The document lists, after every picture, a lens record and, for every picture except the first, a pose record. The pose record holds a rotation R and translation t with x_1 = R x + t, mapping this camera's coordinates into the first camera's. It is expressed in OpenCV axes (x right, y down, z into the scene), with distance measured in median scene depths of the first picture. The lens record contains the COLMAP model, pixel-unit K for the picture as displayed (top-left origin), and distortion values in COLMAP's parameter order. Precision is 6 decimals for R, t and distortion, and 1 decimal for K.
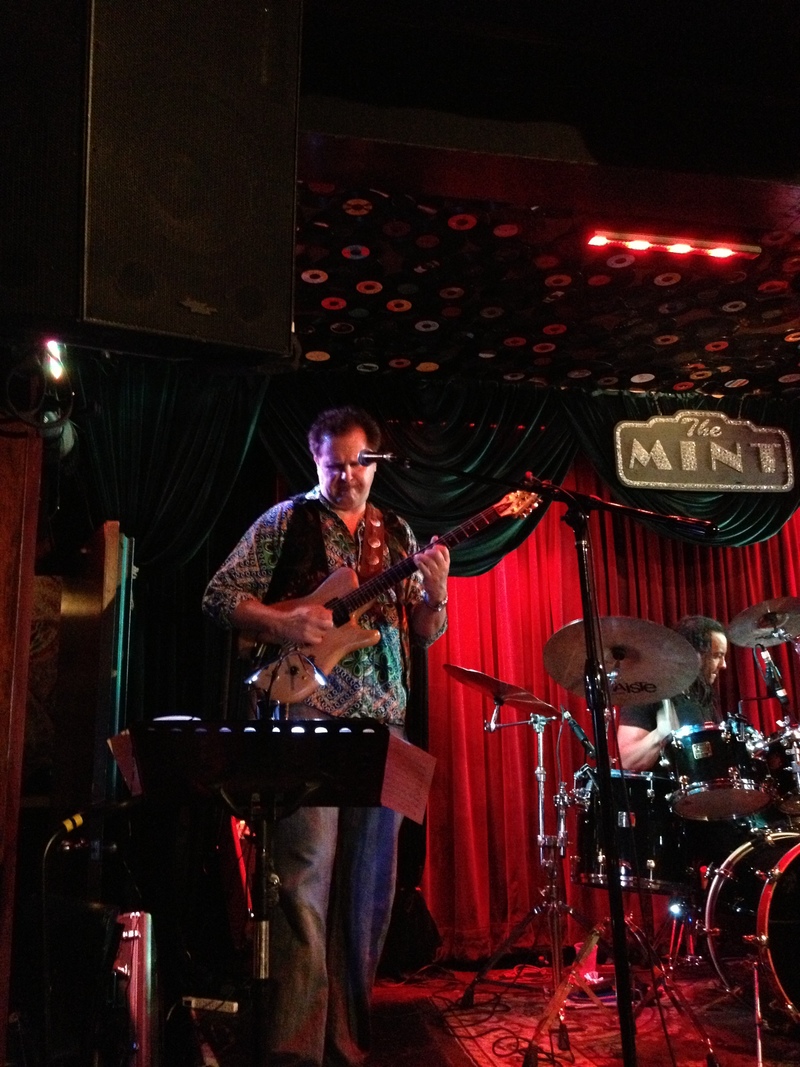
lens RADIAL K [[993.5, 0, 392.8], [0, 993.5, 531.3], [0, 0, 1]] dist [0.194780, -0.417340]
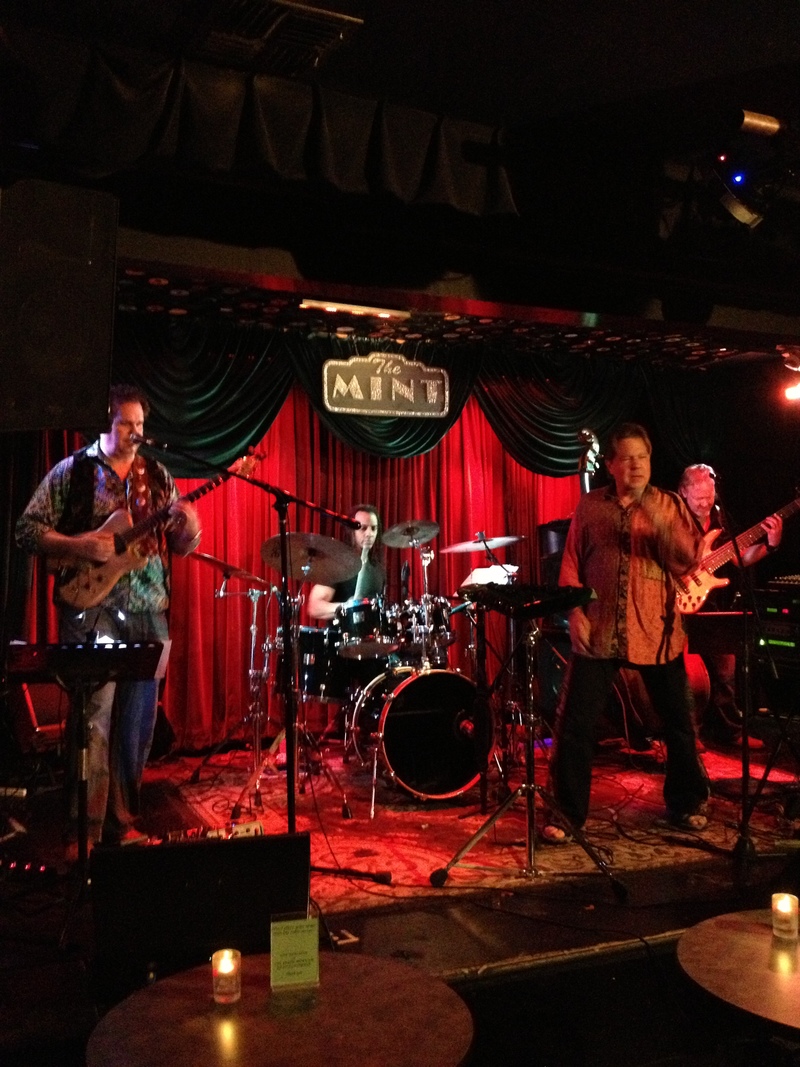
lens RADIAL K [[993.5, 0, 392.8], [0, 993.5, 531.3], [0, 0, 1]] dist [0.194780, -0.417340]
pose [[0.962932, 0.015227, 0.269314, -0.043563], [-0.070230, 0.978125, 0.195805, -0.170743], [-0.260441, -0.207461, 0.942937, -0.331838]]
